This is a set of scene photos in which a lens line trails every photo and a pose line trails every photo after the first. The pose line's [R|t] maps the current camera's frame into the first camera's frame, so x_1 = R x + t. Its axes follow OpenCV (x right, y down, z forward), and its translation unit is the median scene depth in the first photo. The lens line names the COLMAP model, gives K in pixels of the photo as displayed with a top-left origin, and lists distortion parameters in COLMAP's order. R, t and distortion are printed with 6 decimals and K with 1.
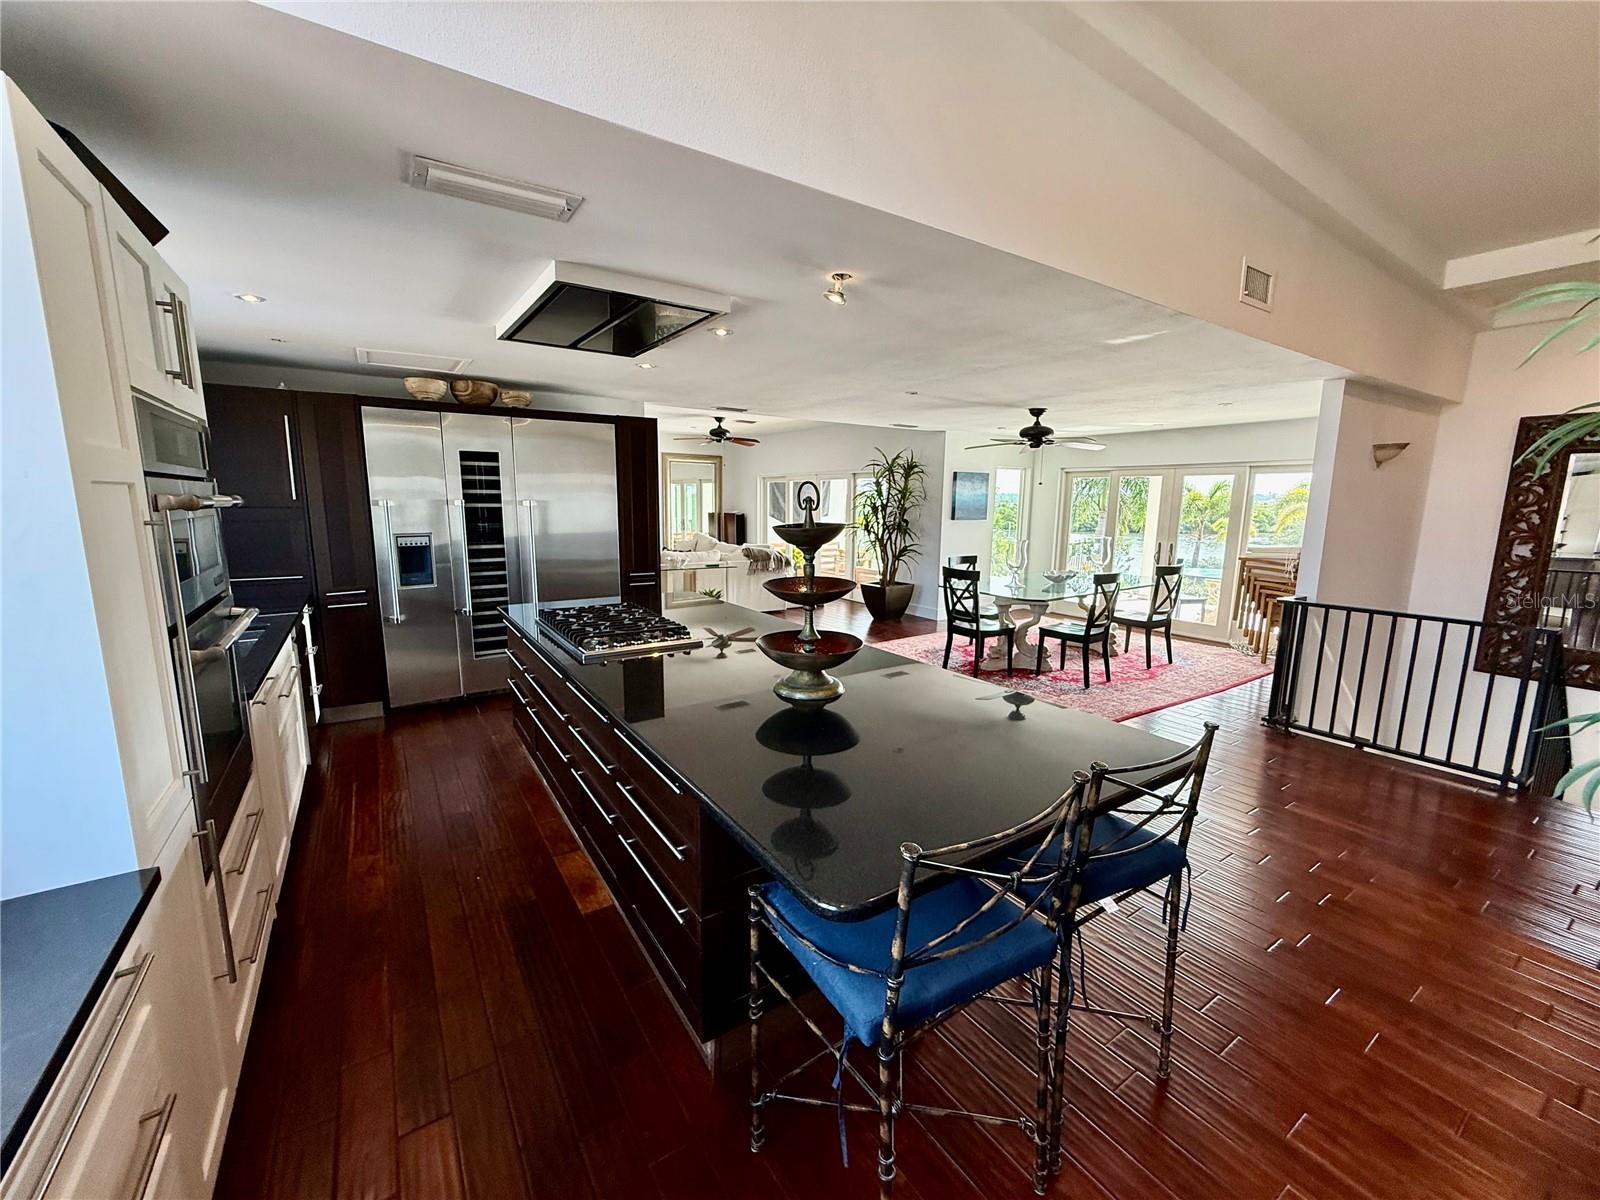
lens RADIAL K [[636.7, 0, 800.2], [0, 636.7, 601.7], [0, 0, 1]] dist [-0.001033, 0.000665]
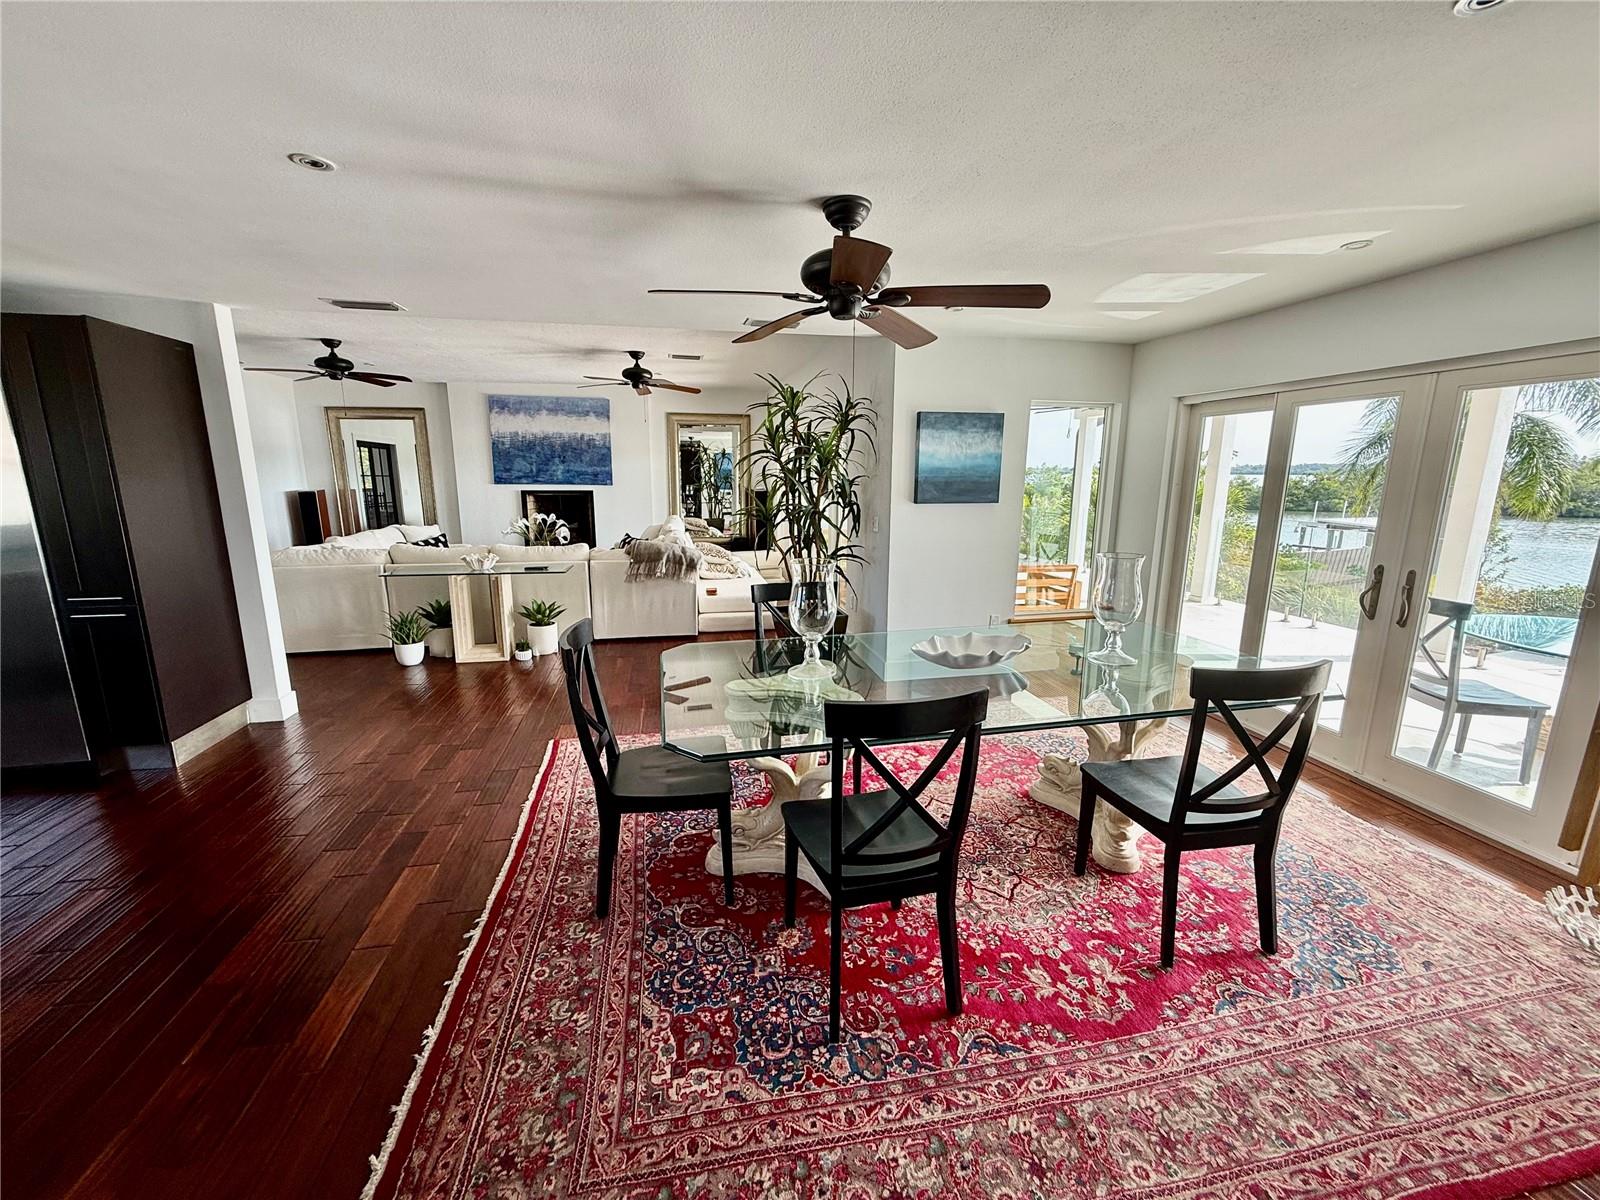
lens RADIAL K [[636.7, 0, 792.6], [0, 636.7, 605.8], [0, 0, 1]] dist [-0.001033, 0.000665]
pose [[0.925203, 0.069014, -0.373145, 0.473112], [-0.053071, 0.997192, 0.052844, -0.087214], [0.375744, -0.029088, 0.926267, 0.618667]]
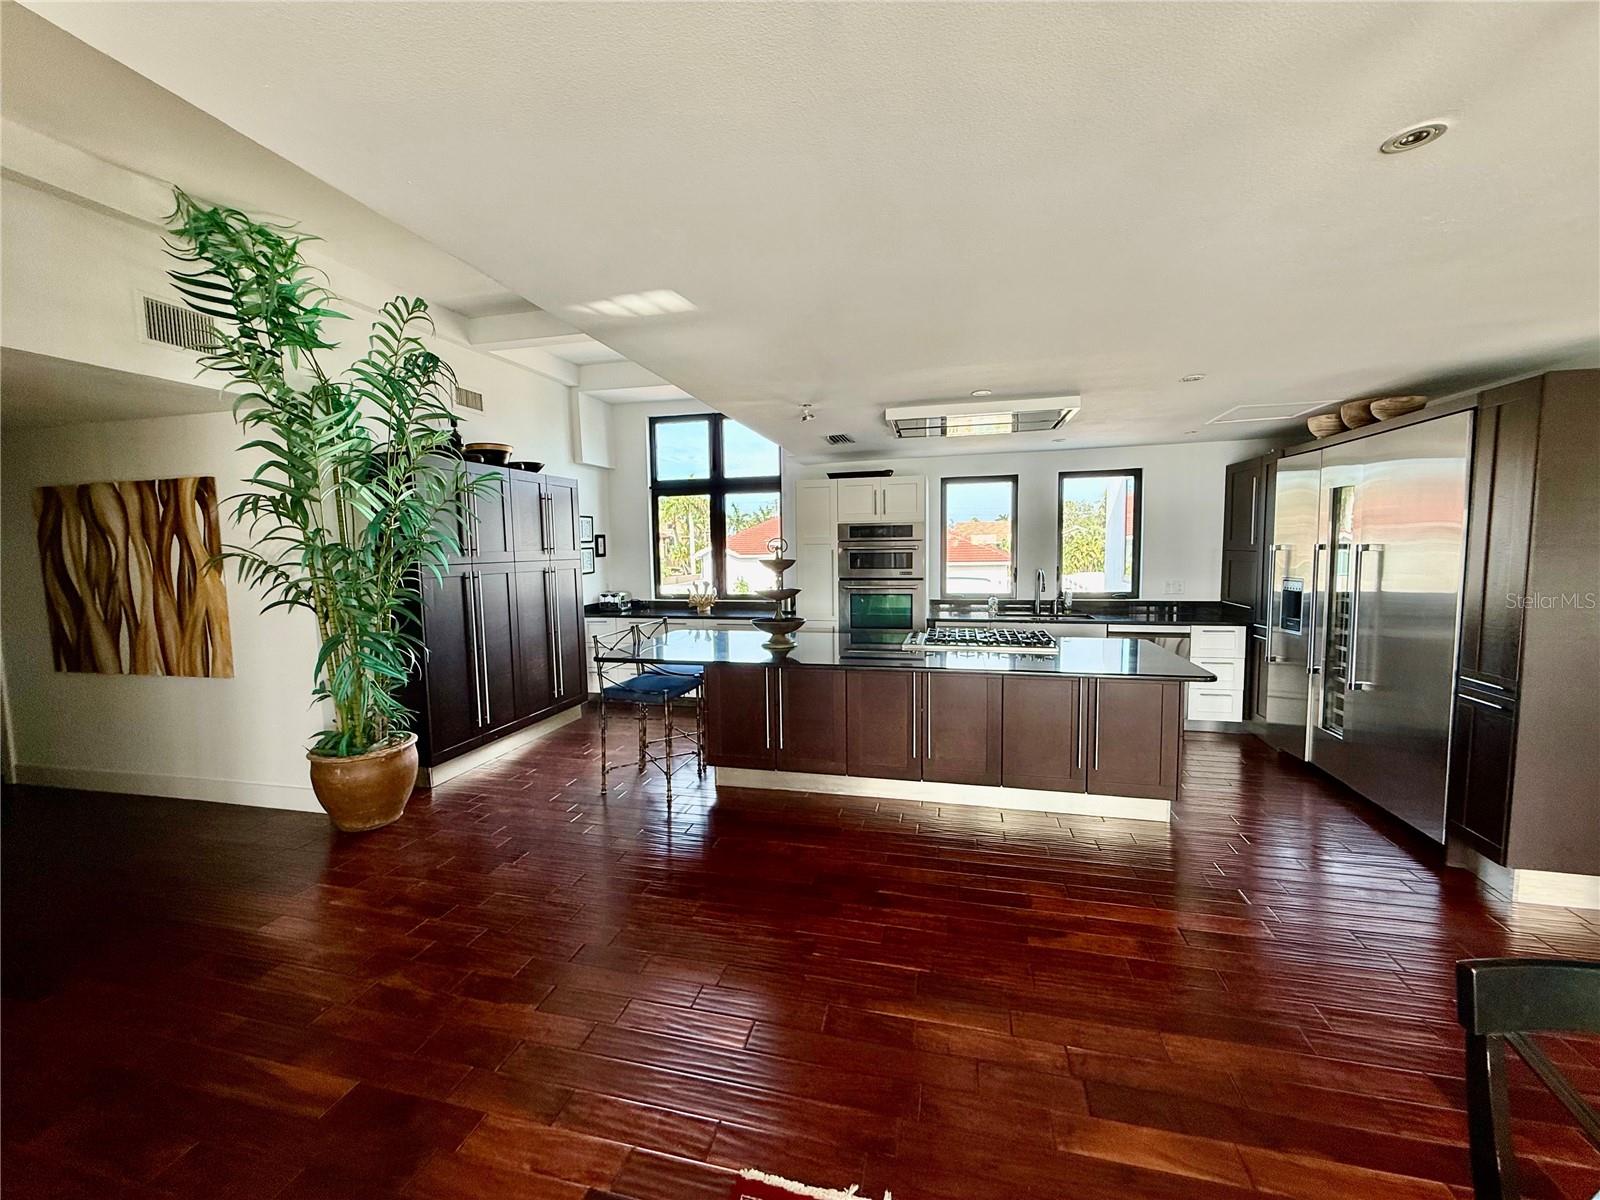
lens RADIAL K [[636.7, 0, 795.1], [0, 636.7, 600.0], [0, 0, 1]] dist [-0.001033, 0.000665]
pose [[-0.744885, 0.063418, -0.664172, 0.450965], [-0.093919, 0.975594, 0.198485, -0.129160], [0.660550, 0.210227, -0.720749, 0.820426]]
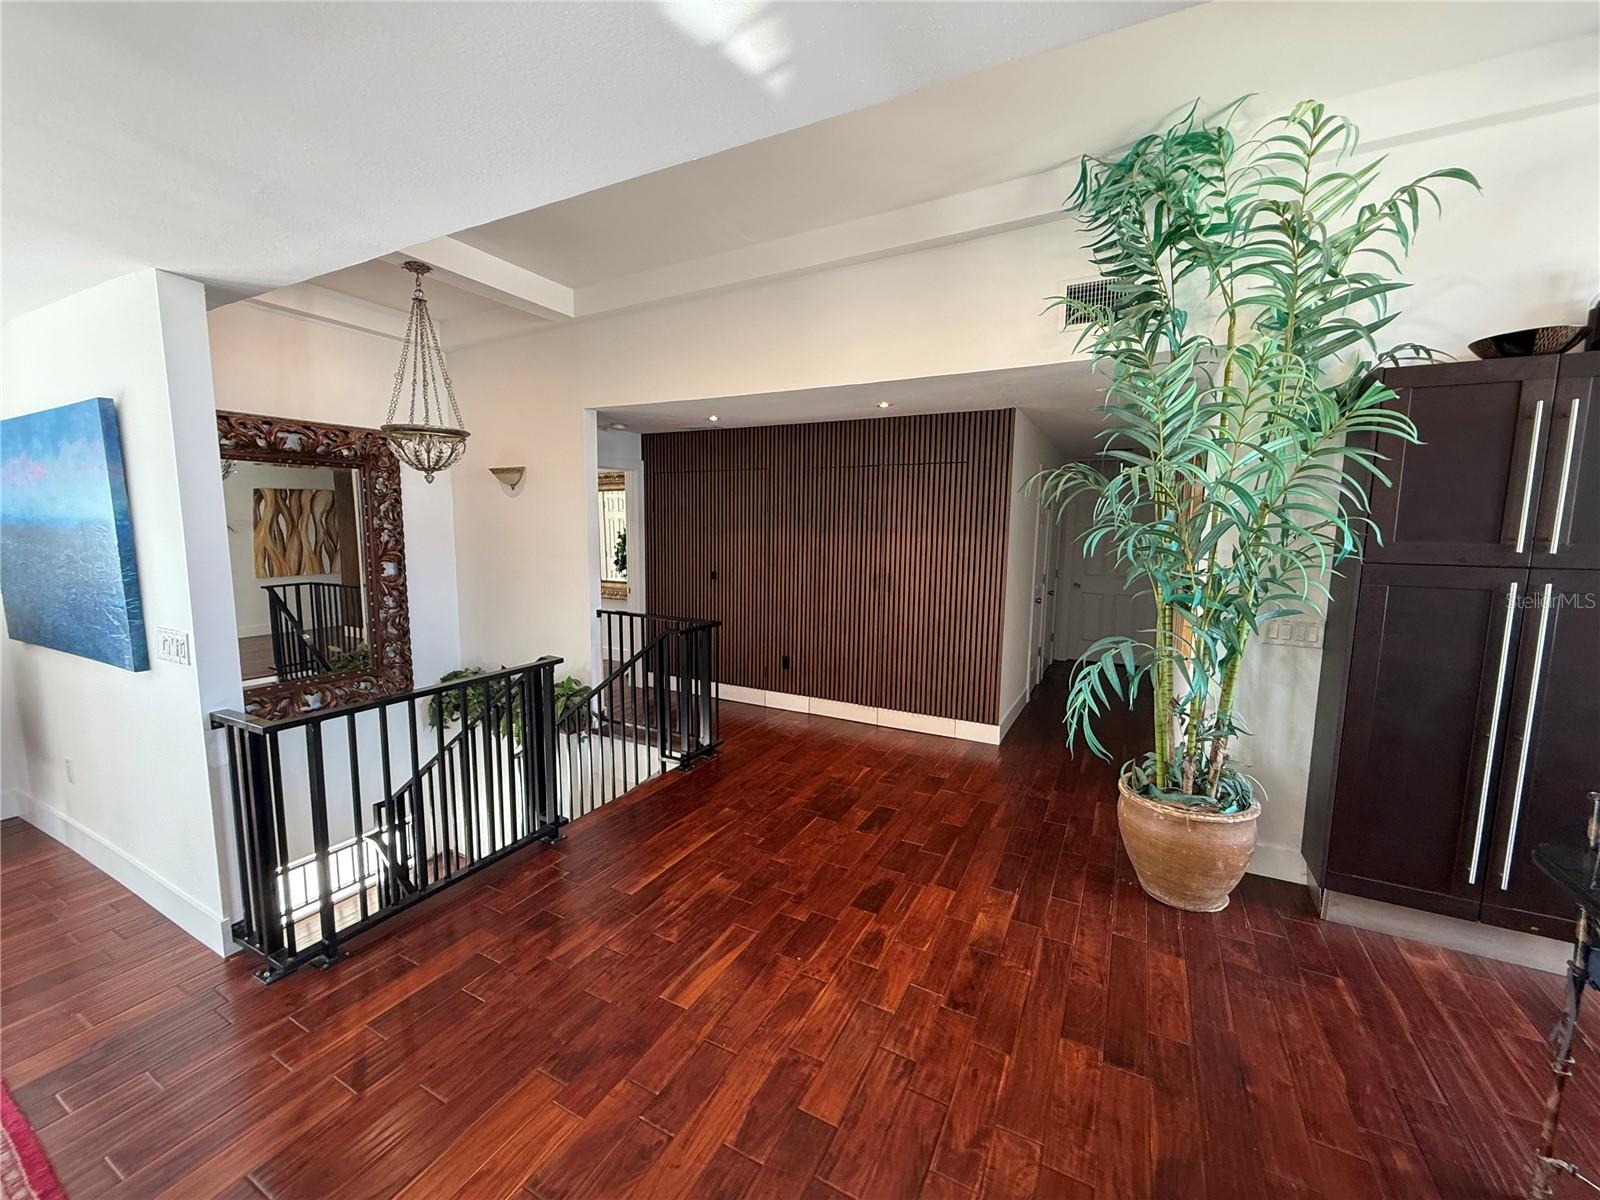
lens RADIAL K [[636.7, 0, 803.3], [0, 636.7, 600.5], [0, 0, 1]] dist [-0.001033, 0.000665]
pose [[-0.474989, -0.121293, 0.871593, 0.163389], [0.125409, 0.971016, 0.203473, -0.102088], [-0.871010, 0.205953, -0.446010, 0.597803]]
